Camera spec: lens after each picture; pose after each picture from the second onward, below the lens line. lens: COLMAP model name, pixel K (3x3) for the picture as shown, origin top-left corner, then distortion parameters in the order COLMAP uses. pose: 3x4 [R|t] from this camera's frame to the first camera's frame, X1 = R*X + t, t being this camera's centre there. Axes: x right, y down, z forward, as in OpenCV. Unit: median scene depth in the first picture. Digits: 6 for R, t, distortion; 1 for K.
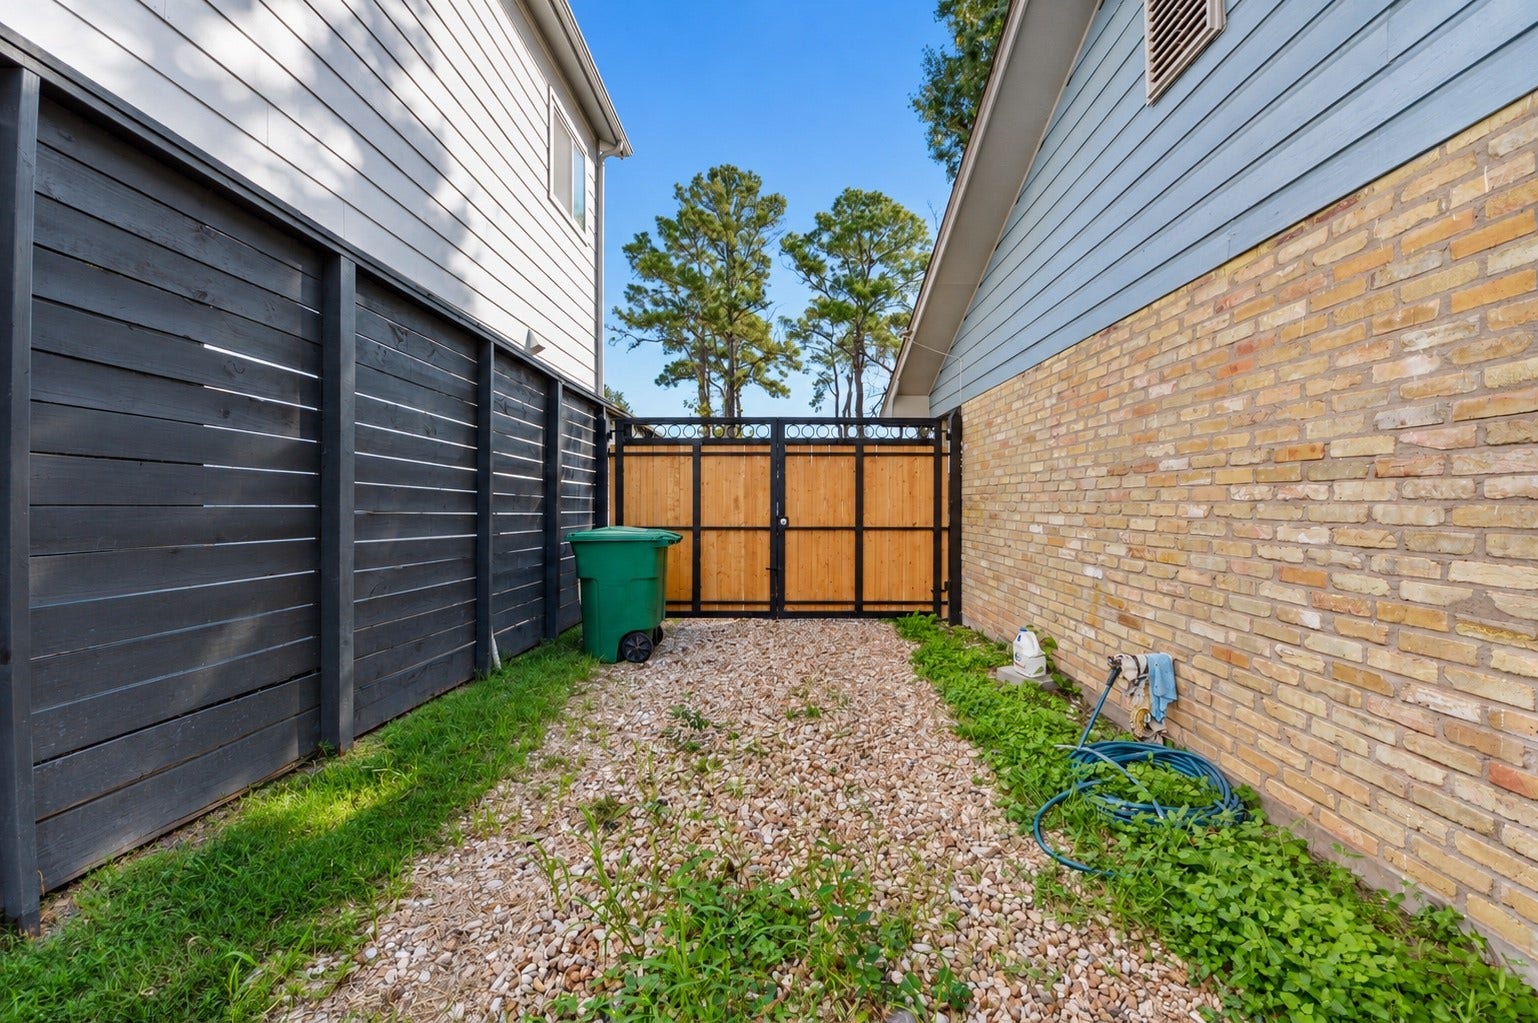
lens RADIAL K [[610.4, 0, 728.0], [0, 610.4, 507.7], [0, 0, 1]] dist [0.000638, -0.000117]
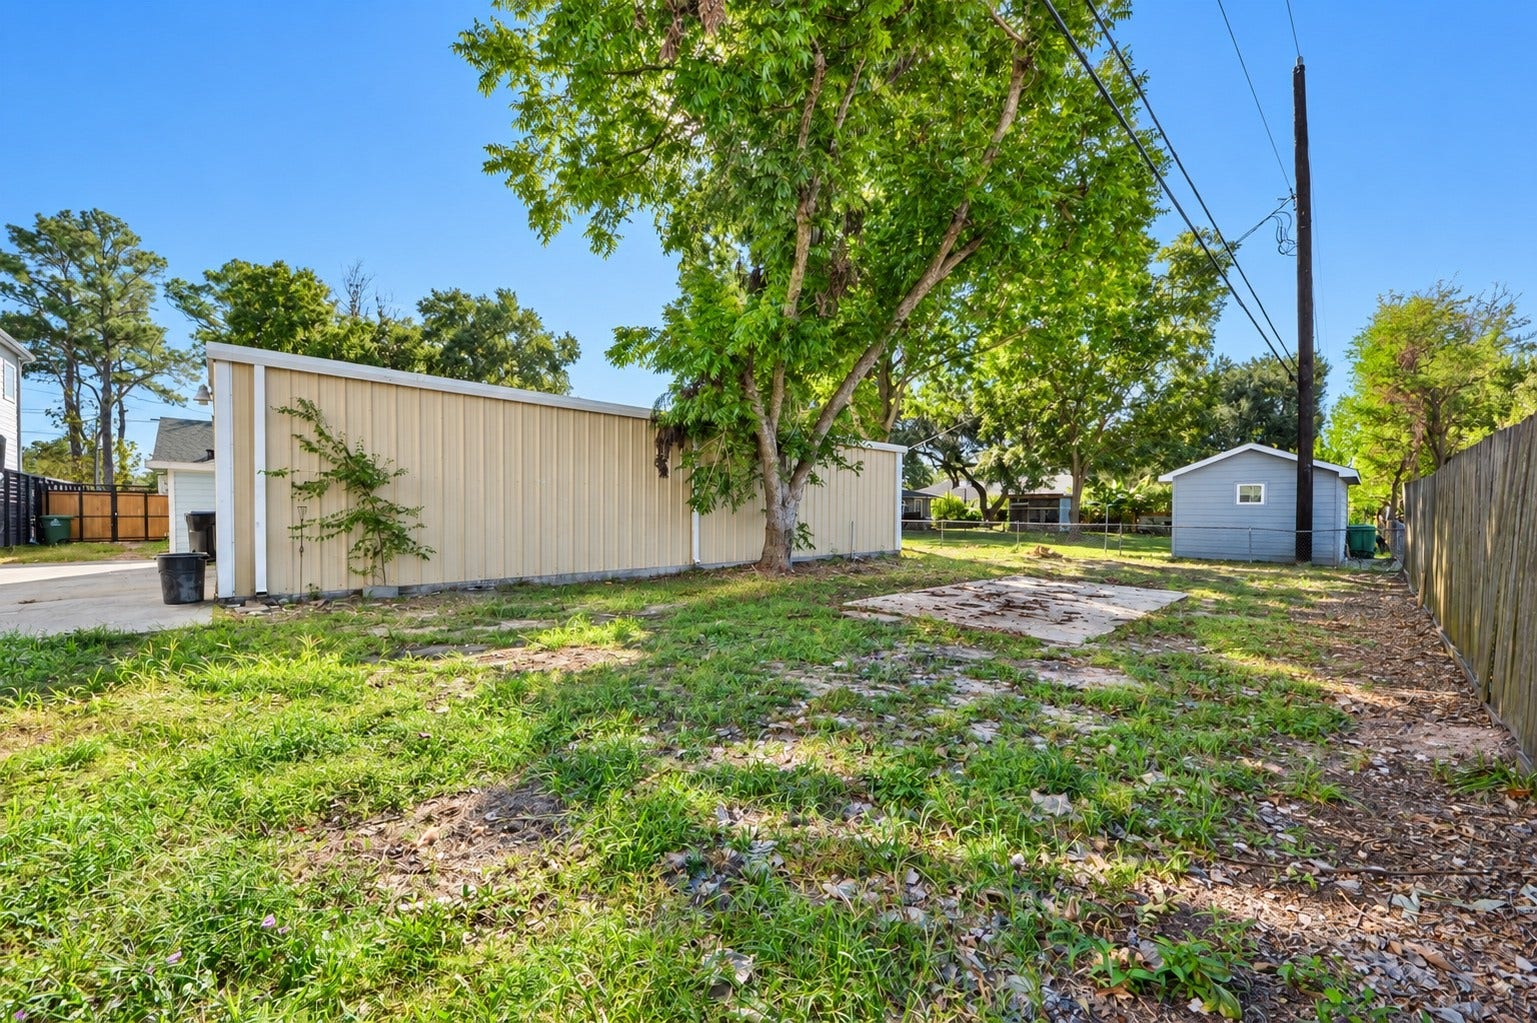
lens RADIAL K [[610.0, 0, 727.5], [0, 610.0, 507.7], [0, 0, 1]] dist [0.000638, -0.000117]
pose [[0.702286, 0.007571, 0.711855, 0.054639], [-0.010376, 0.999946, -0.000399, -0.049913], [-0.711819, -0.007106, 0.702326, -3.808872]]
